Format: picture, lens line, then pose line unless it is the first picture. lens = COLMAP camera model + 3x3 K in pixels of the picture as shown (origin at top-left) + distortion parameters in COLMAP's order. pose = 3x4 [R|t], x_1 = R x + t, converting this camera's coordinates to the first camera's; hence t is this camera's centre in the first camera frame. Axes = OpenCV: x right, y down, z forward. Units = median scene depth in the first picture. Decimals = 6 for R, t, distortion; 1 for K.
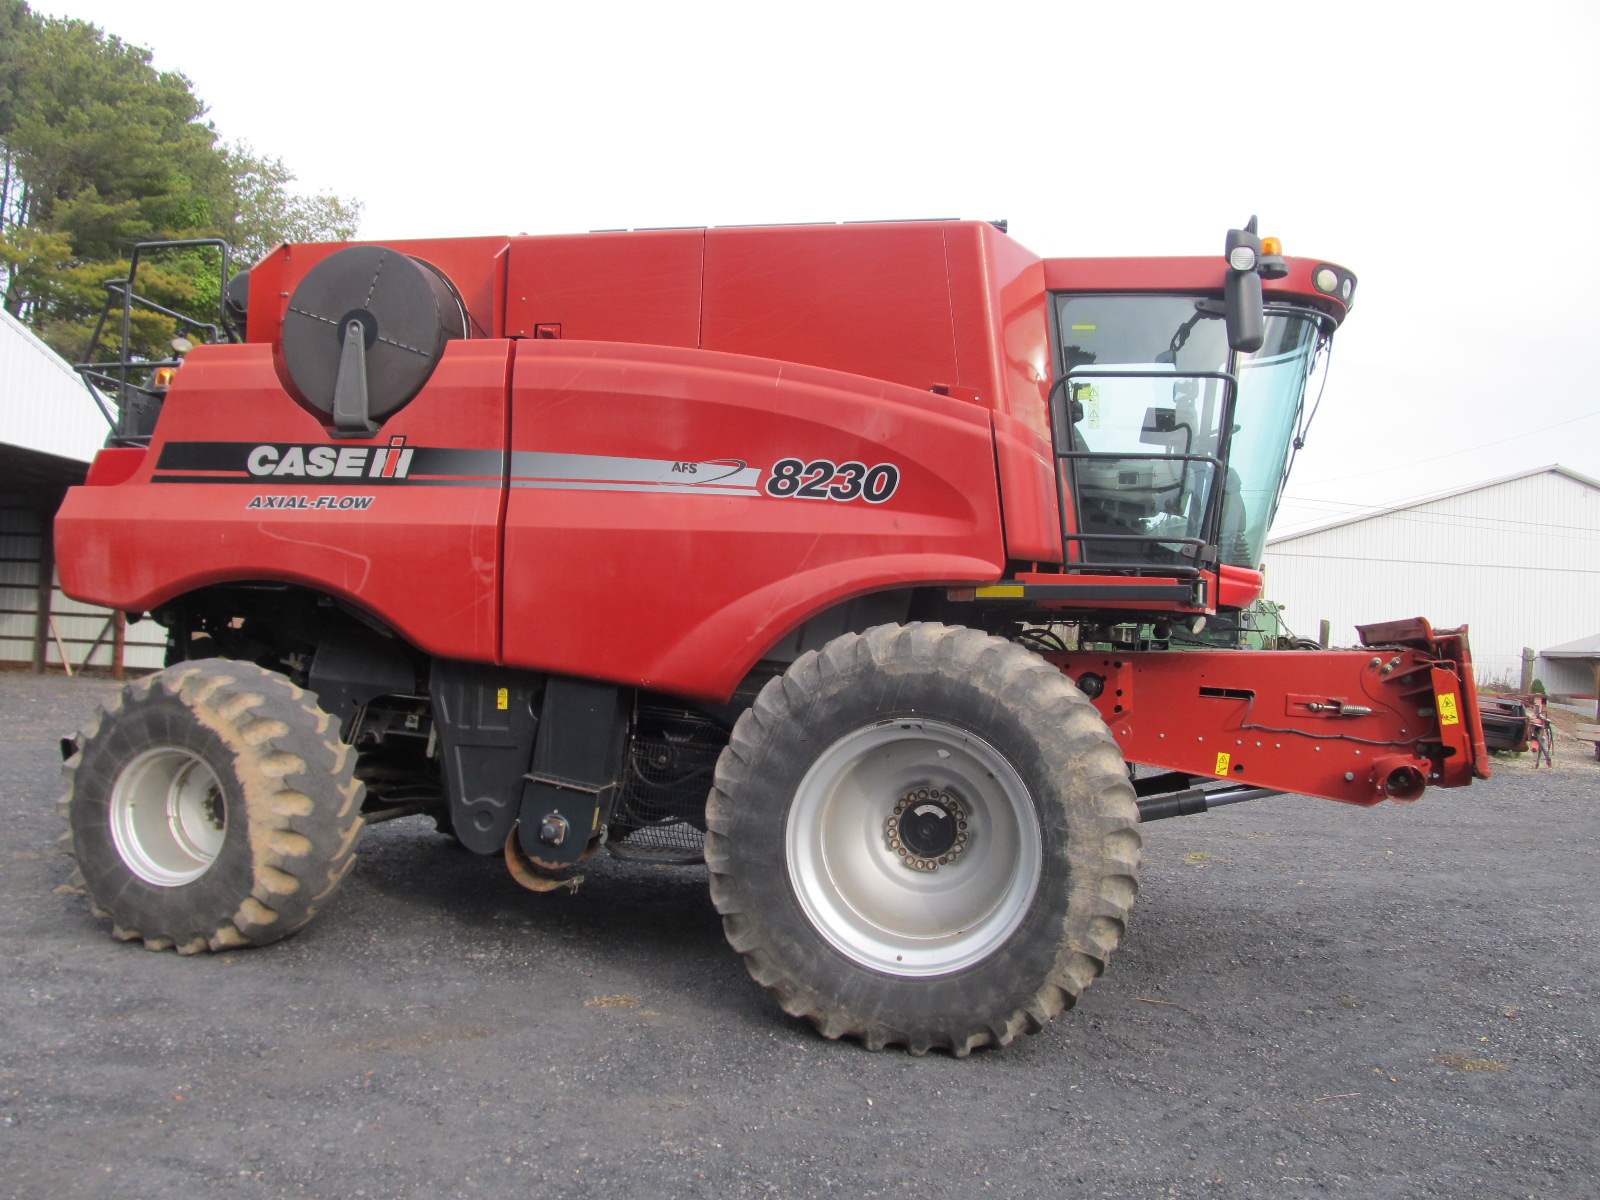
lens RADIAL K [[1325.8, 0, 800.0], [0, 1325.8, 600.0], [0, 0, 1]] dist [-0.081860, 0.040163]
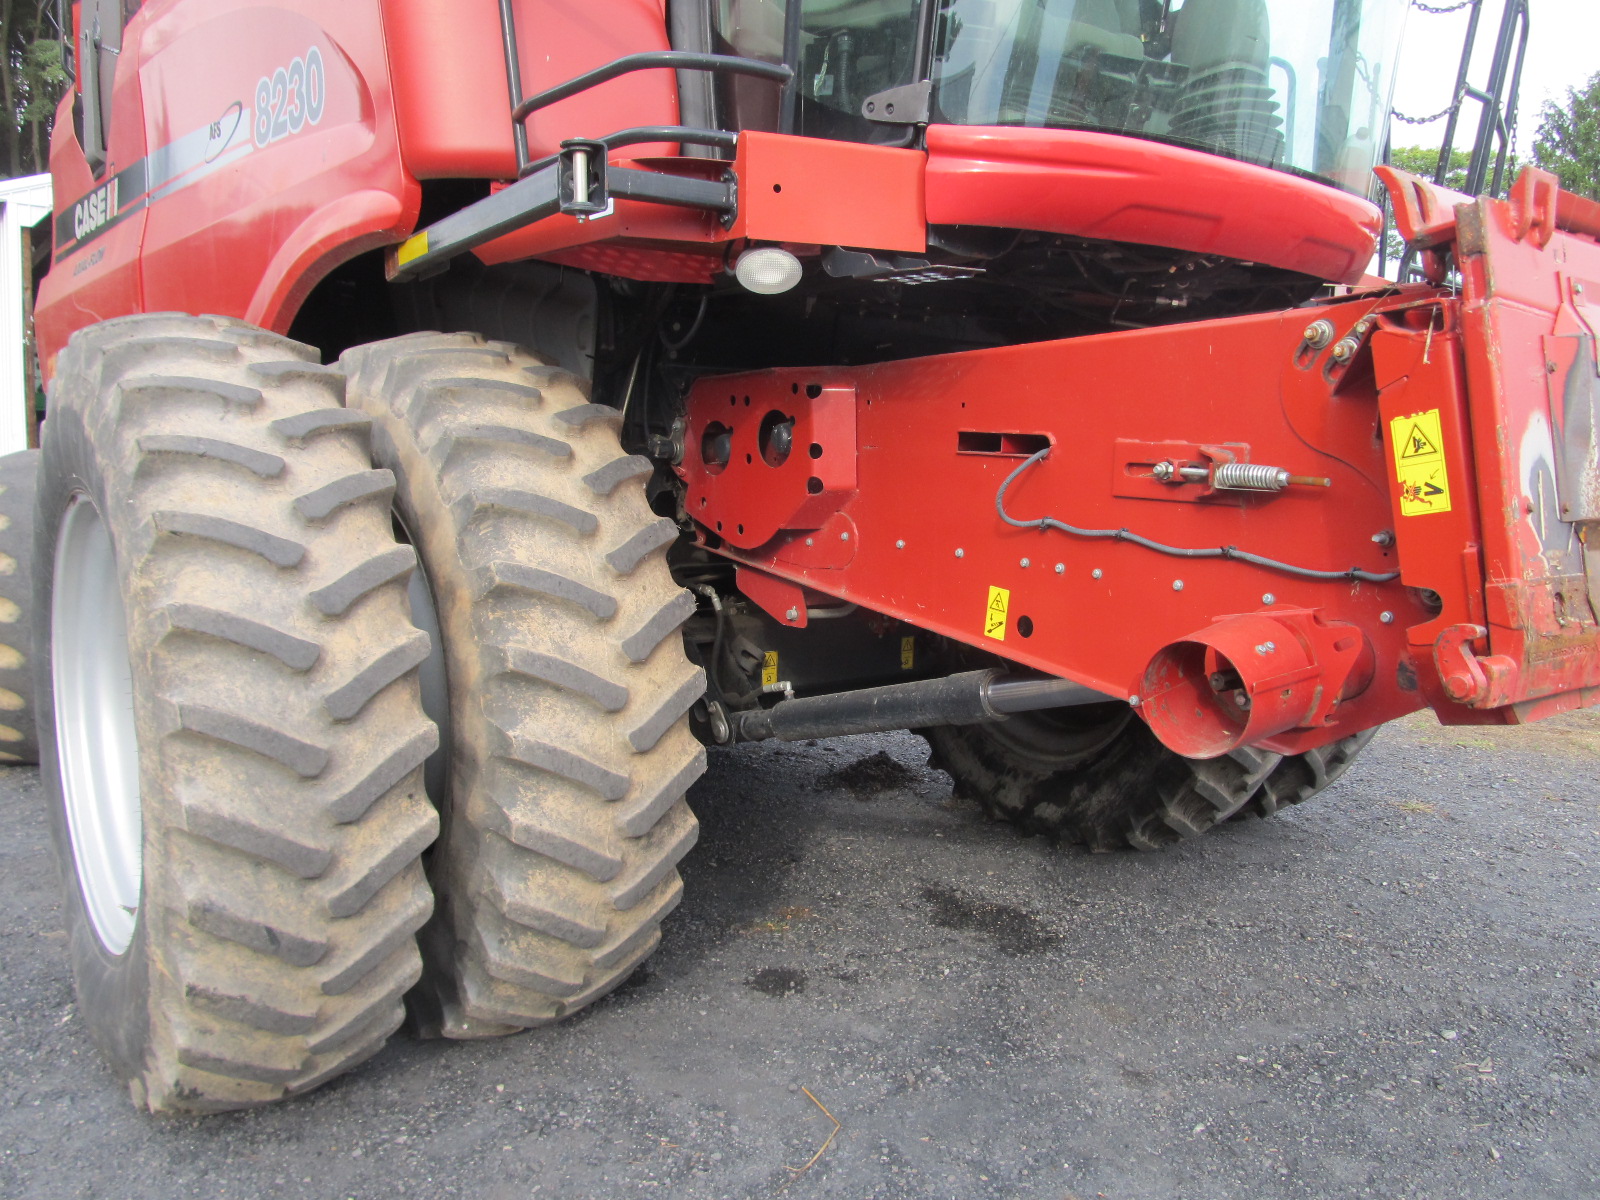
lens RADIAL K [[1325.8, 0, 800.0], [0, 1325.8, 600.0], [0, 0, 1]] dist [-0.081860, 0.040163]
pose [[0.775729, 0.039228, -0.629845, 0.553847], [0.037758, 0.993393, 0.108375, 0.074072], [0.629935, -0.107851, 0.769123, 0.649725]]
